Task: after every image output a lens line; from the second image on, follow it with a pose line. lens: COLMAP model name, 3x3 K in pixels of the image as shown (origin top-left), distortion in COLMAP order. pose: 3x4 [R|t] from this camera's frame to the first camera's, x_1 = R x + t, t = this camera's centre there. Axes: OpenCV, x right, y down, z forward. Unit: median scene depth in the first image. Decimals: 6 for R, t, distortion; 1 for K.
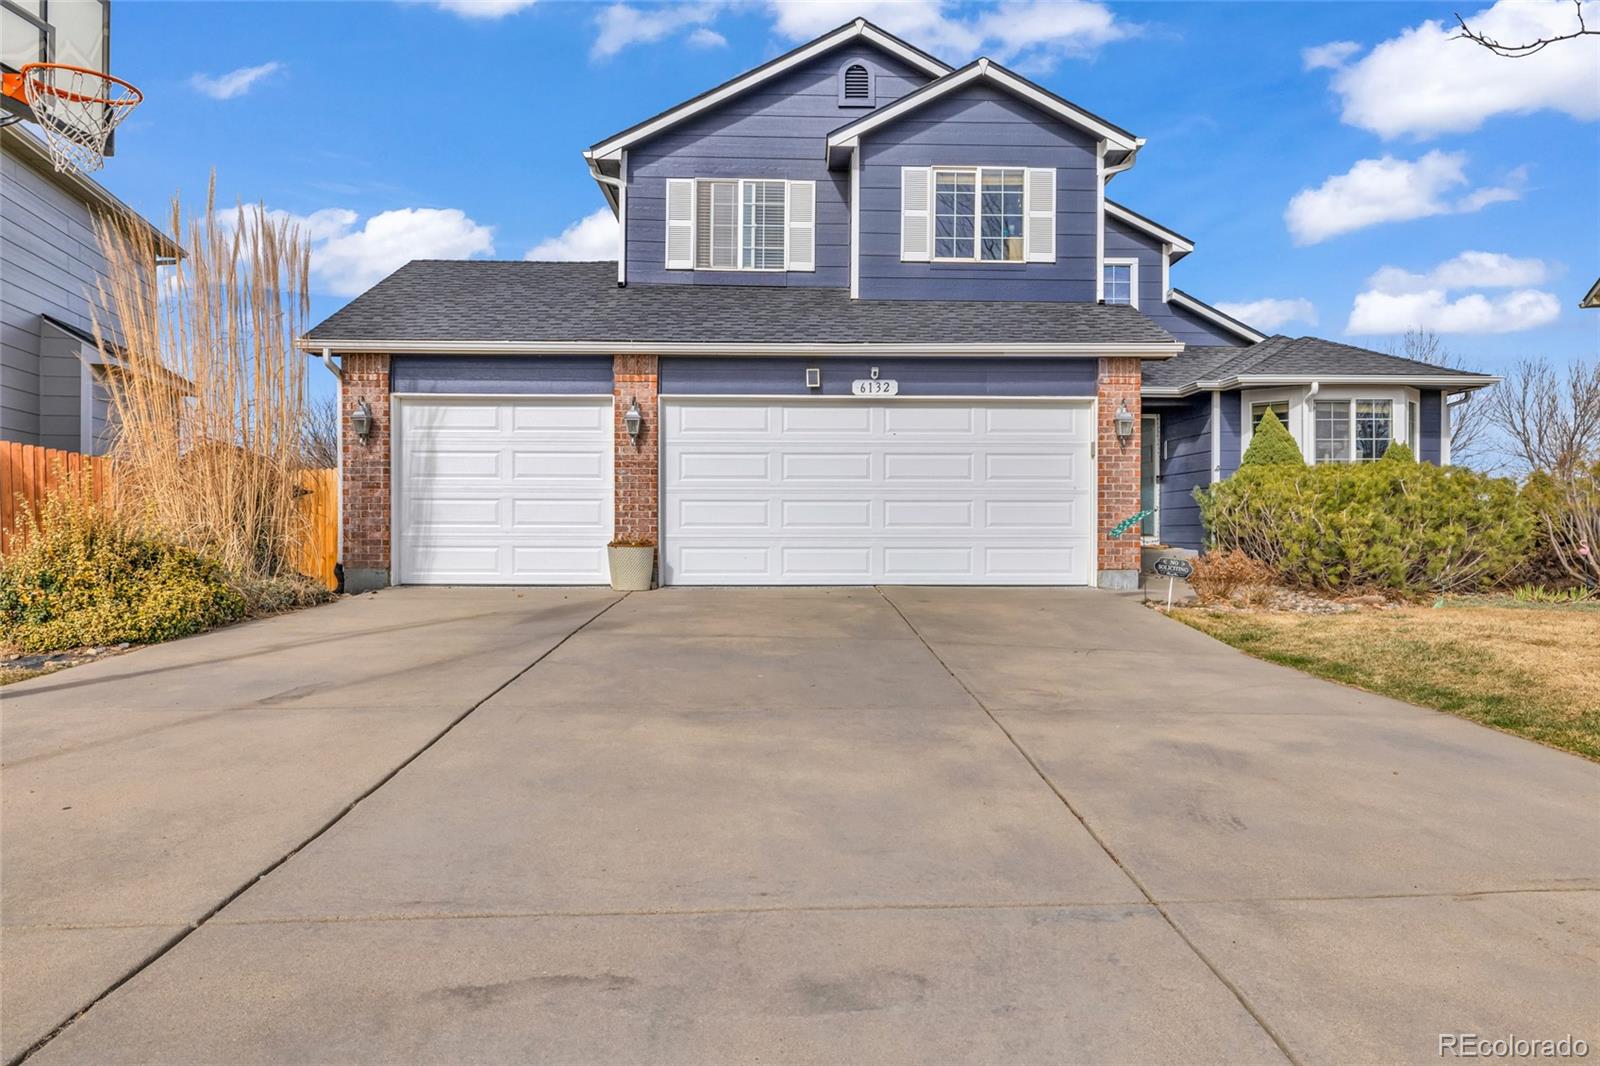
lens RADIAL K [[1096.5, 0, 812.7], [0, 1096.5, 524.6], [0, 0, 1]] dist [0.000568, -0.000943]
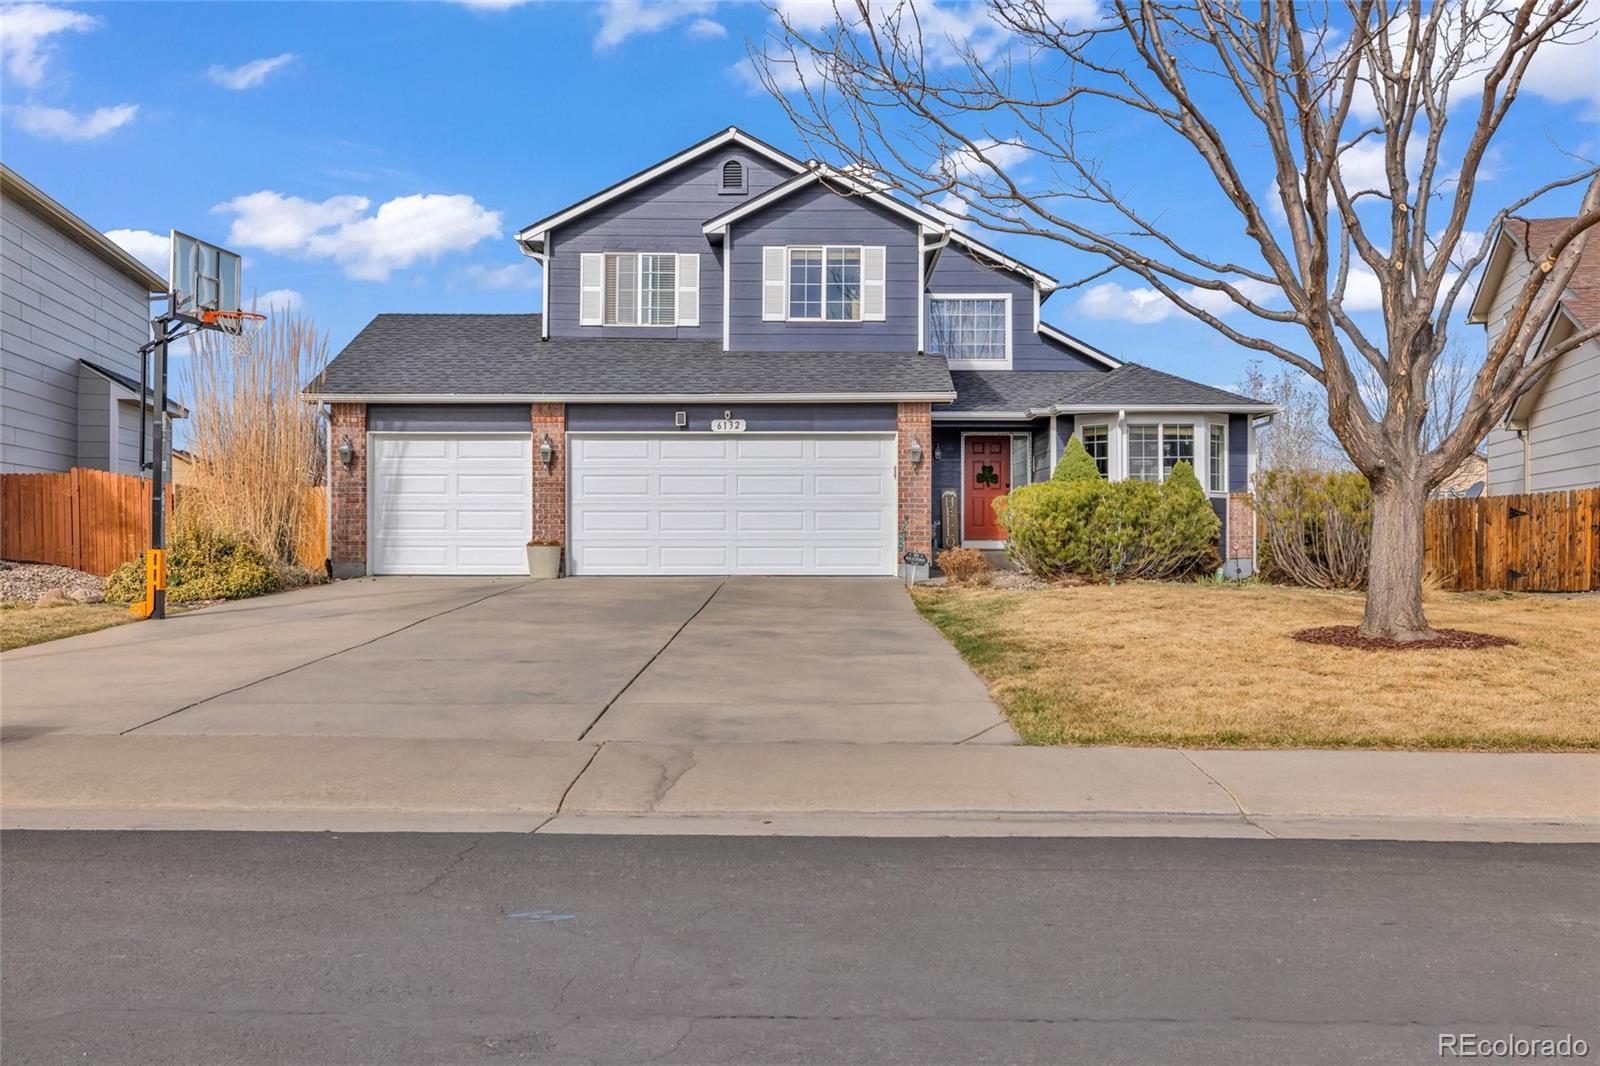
lens RADIAL K [[1383.6, 0, 798.6], [0, 1383.6, 527.4], [0, 0, 1]] dist [0.006666, 0.004509]
pose [[0.999148, -0.001484, -0.041241, 0.205335], [0.001296, 0.999989, -0.004604, 0.005365], [0.041247, 0.004546, 0.999139, -0.647597]]
